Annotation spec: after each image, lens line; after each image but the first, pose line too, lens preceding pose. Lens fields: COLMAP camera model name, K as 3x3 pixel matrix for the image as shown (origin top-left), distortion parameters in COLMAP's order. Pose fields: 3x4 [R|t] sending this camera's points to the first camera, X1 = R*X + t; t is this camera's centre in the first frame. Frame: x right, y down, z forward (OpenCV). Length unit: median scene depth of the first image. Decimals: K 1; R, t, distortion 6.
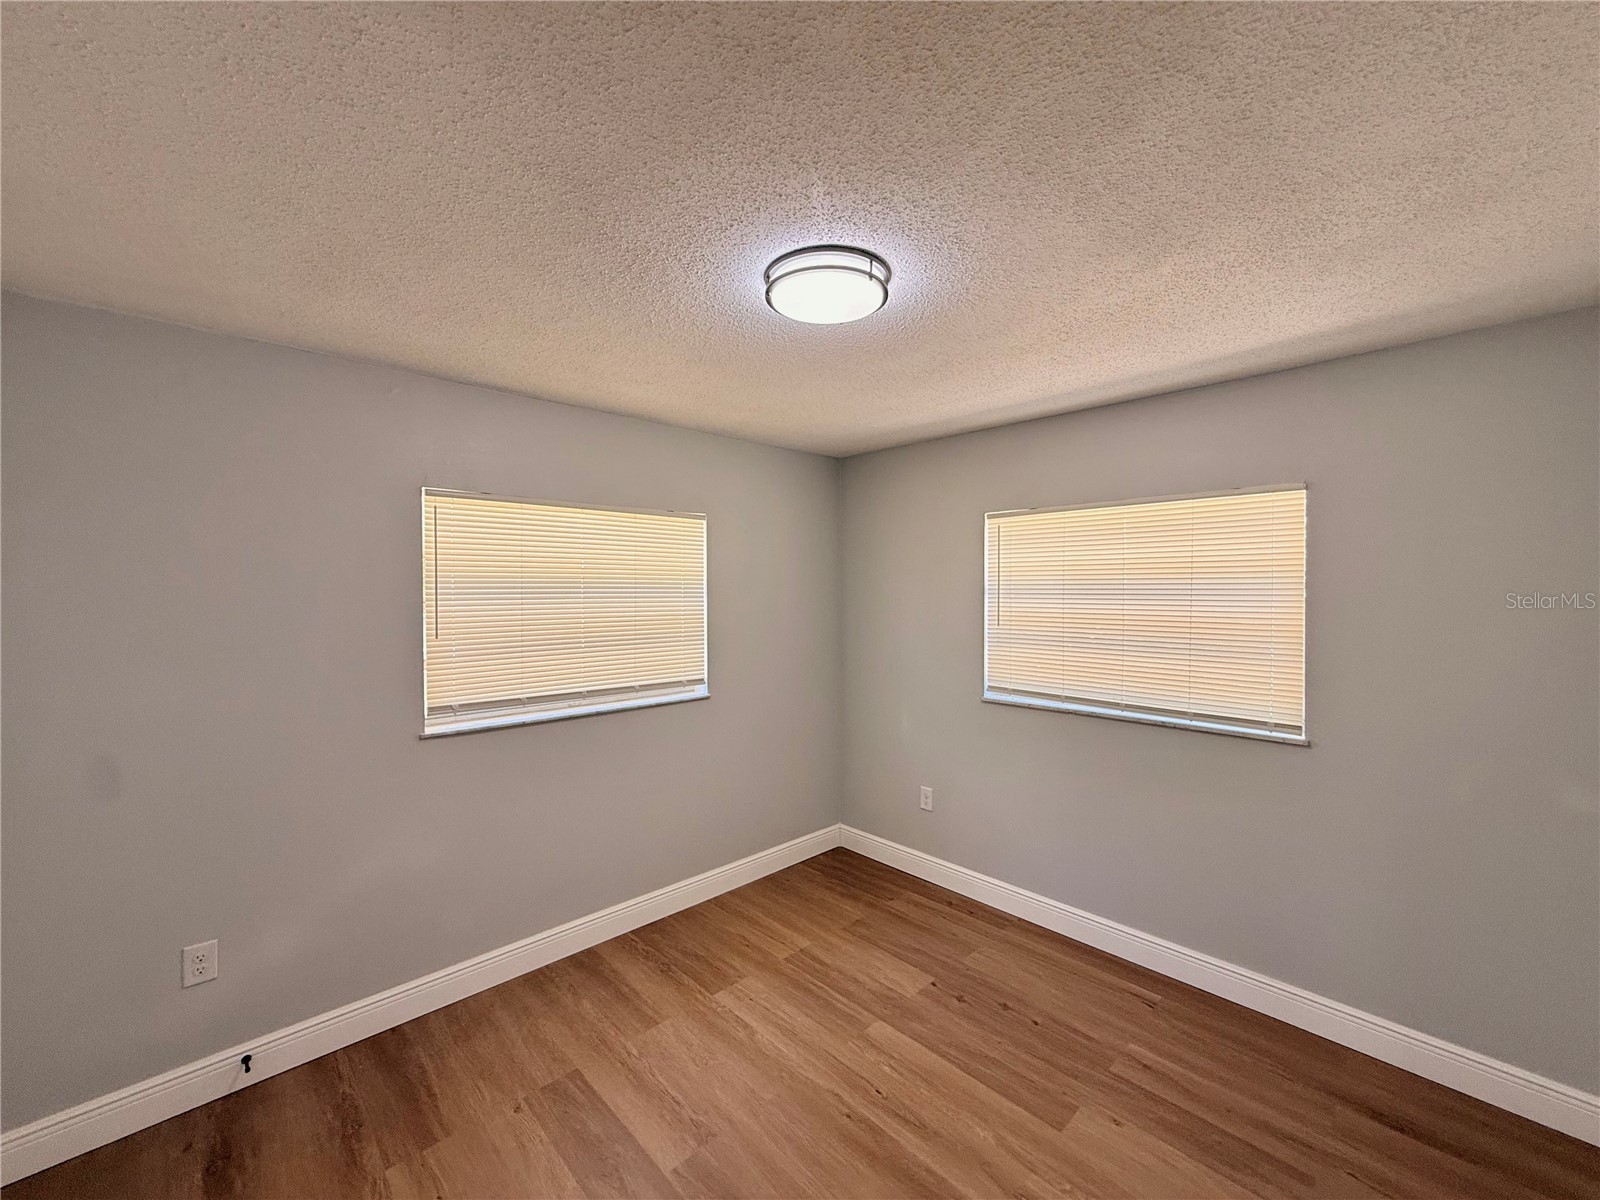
lens RADIAL K [[637.8, 0, 800.0], [0, 637.8, 600.0], [0, 0, 1]] dist [0.001726, 0.000124]
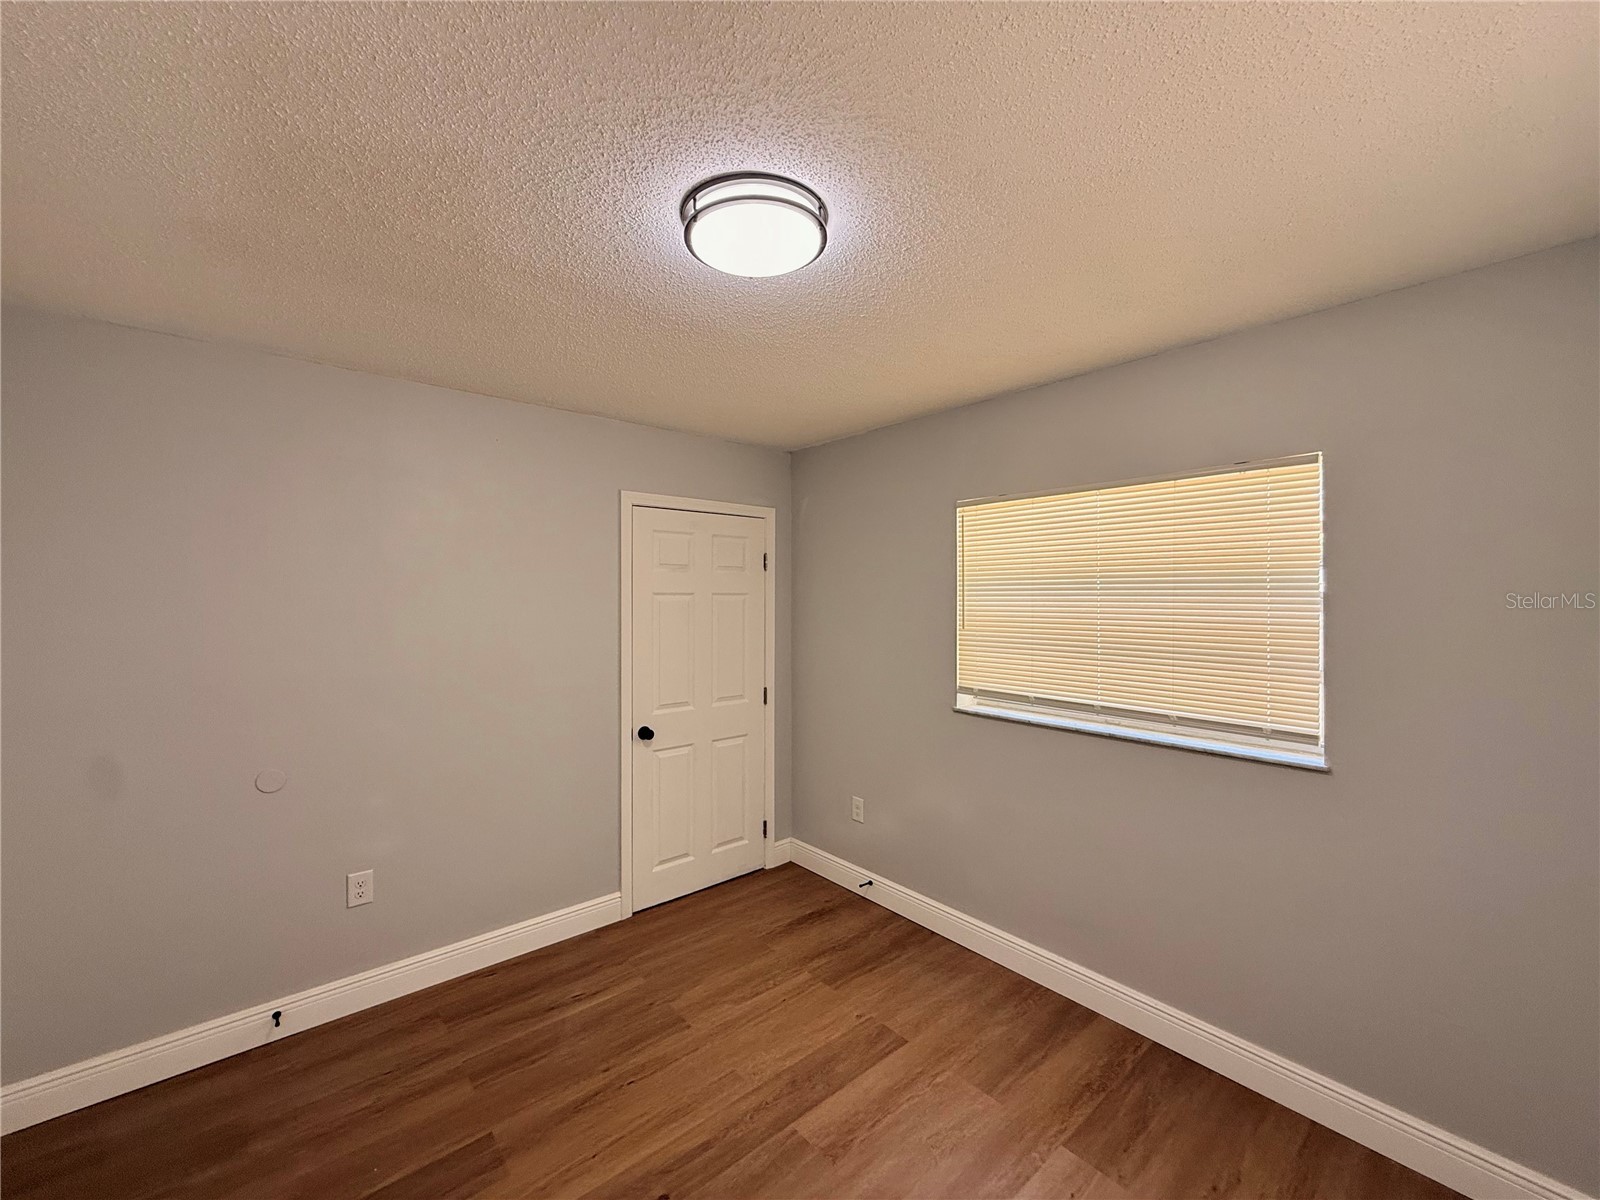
lens RADIAL K [[637.8, 0, 800.0], [0, 637.8, 600.0], [0, 0, 1]] dist [0.001726, 0.000124]
pose [[-0.054385, 0.004493, -0.998510, 0.623037], [-0.017991, 0.999823, 0.005479, 0.006839], [0.998358, 0.018262, -0.054294, 0.767990]]
